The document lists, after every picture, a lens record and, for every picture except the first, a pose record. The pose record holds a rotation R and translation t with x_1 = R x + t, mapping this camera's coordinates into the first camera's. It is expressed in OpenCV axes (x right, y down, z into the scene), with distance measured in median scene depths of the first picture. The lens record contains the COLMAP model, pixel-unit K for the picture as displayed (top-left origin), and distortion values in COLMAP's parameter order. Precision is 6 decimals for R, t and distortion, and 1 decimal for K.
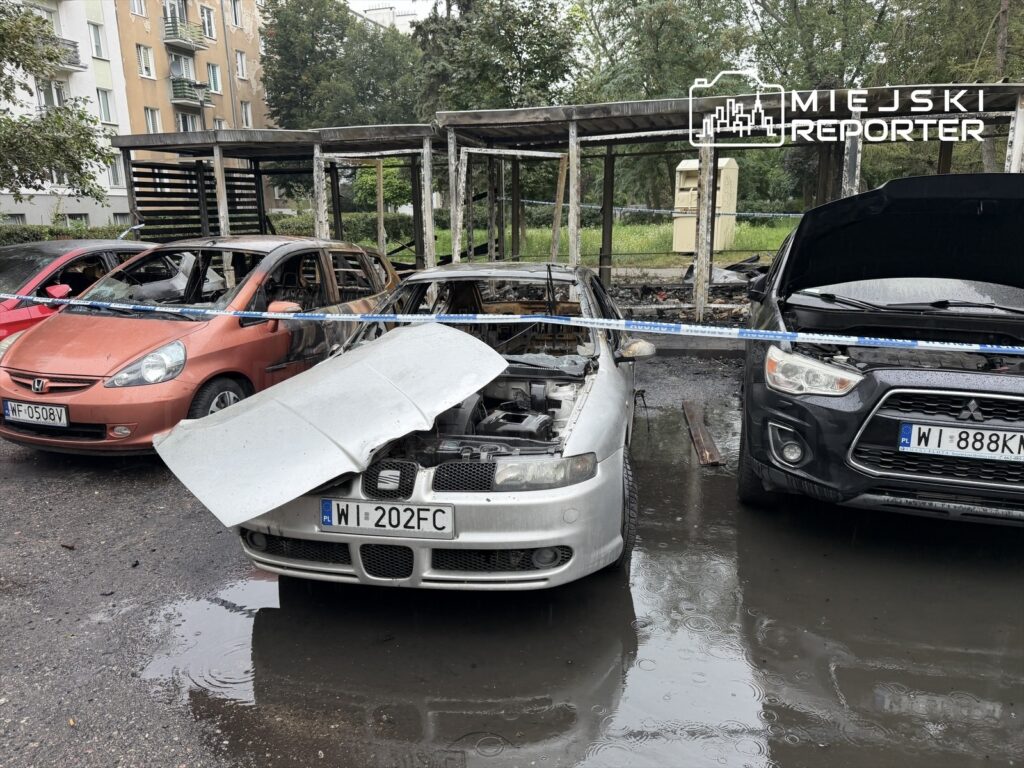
lens RADIAL K [[770.6, 0, 513.1], [0, 770.6, 384.3], [0, 0, 1]] dist [0.014543, -0.022926]
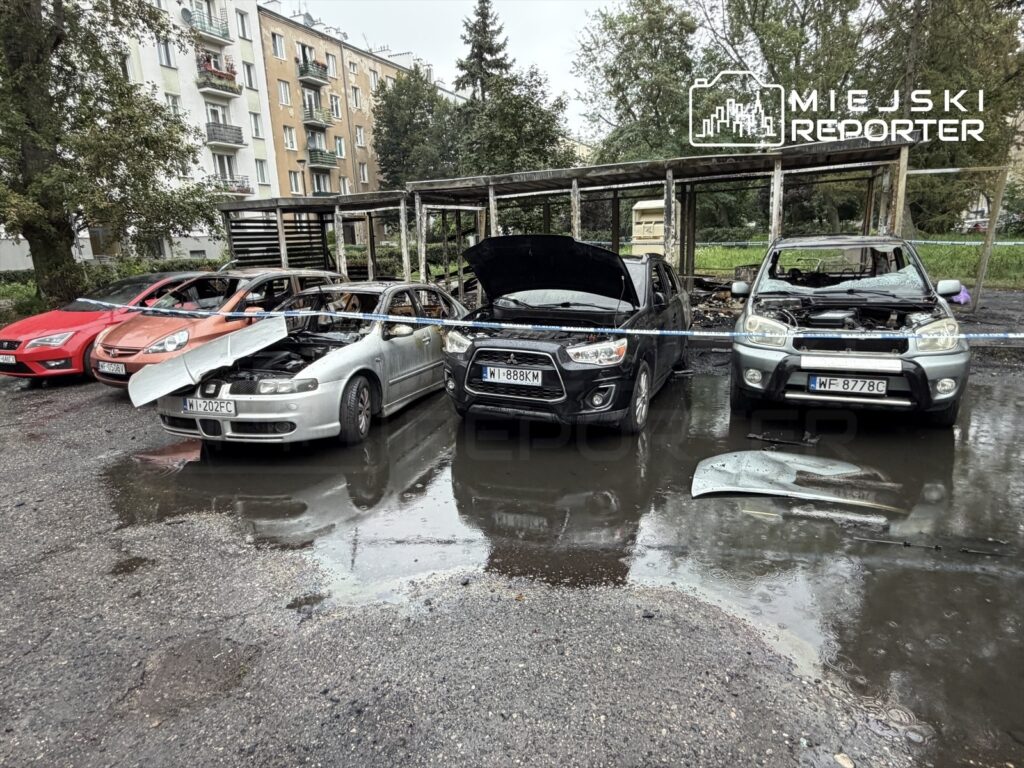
lens RADIAL K [[614.9, 0, 510.8], [0, 614.9, 379.1], [0, 0, 1]] dist [-0.009711, -0.000760]
pose [[0.991170, 0.006604, -0.132432, 0.276876], [-0.005801, 0.999962, 0.006447, 0.025730], [0.132469, -0.005622, 0.991171, -0.176993]]
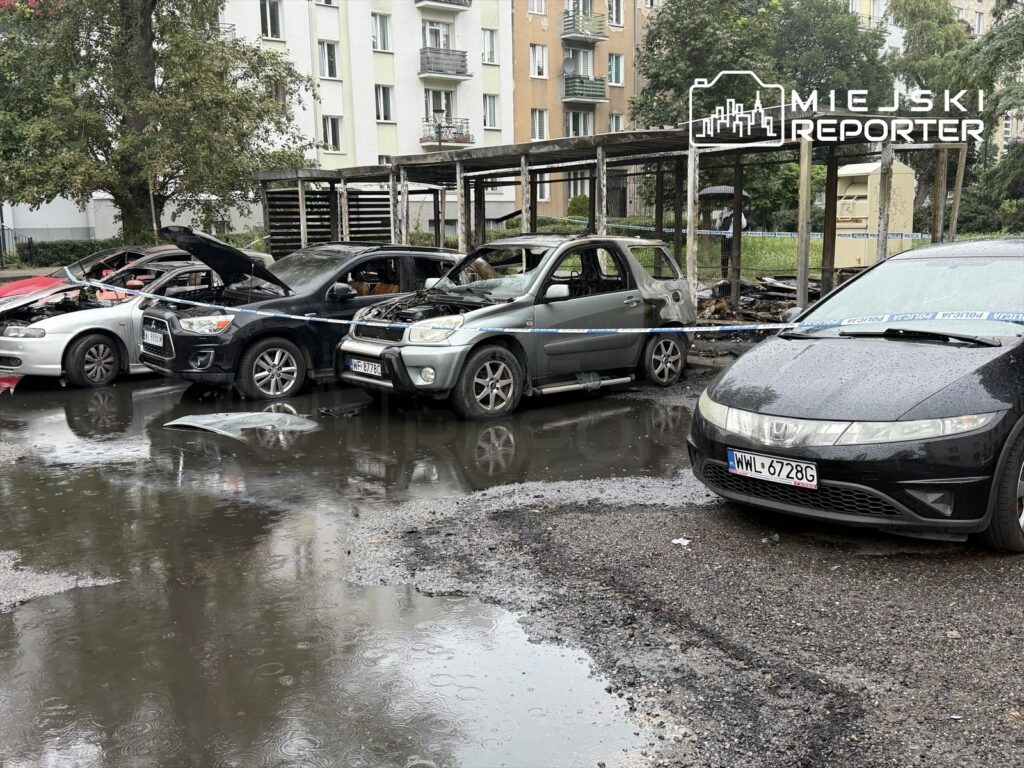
lens RADIAL K [[1056.9, 0, 512.7], [0, 1056.9, 386.2], [0, 0, 1]] dist [0.129152, 0.000000]
pose [[0.823615, 0.091255, -0.559760, 1.186374], [-0.121510, 0.992445, -0.016993, 0.050991], [0.553980, 0.082012, 0.828481, -0.392004]]
